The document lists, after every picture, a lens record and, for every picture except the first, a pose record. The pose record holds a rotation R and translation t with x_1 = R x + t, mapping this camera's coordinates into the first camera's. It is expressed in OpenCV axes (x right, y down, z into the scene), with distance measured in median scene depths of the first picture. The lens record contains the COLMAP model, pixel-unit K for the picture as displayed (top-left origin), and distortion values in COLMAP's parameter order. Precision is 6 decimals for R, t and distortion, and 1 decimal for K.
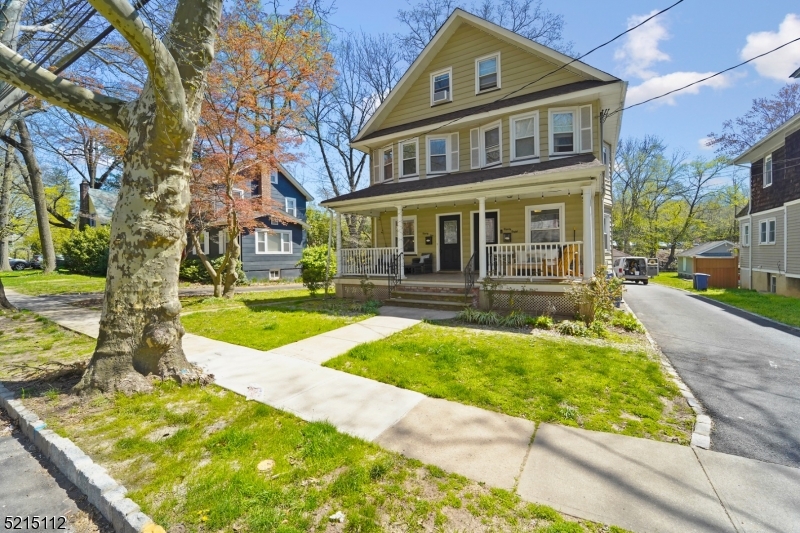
lens RADIAL K [[337.8, 0, 405.3], [0, 337.8, 264.9], [0, 0, 1]] dist [-0.009292, -0.000904]
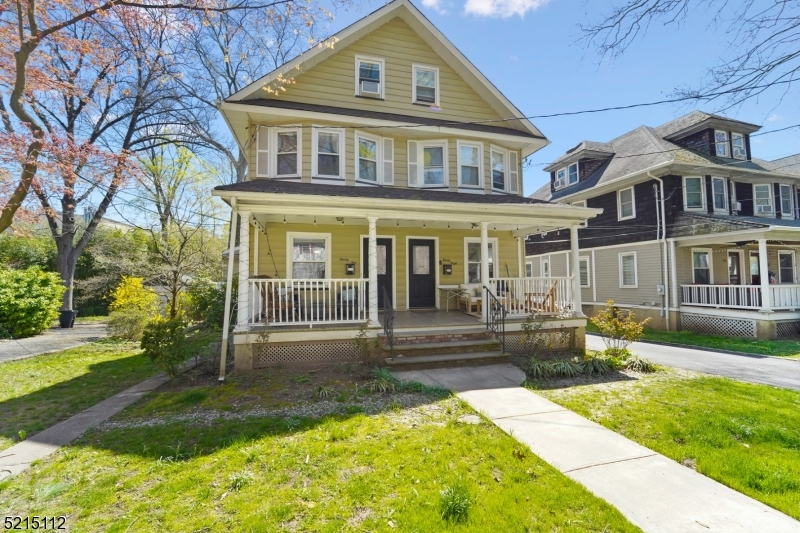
lens RADIAL K [[337.8, 0, 401.1], [0, 337.8, 265.7], [0, 0, 1]] dist [-0.009292, -0.000904]
pose [[0.703490, 0.041298, 0.709504, -0.407410], [0.015453, 0.997185, -0.073364, -0.025673], [-0.710537, 0.062575, 0.700872, 0.439862]]
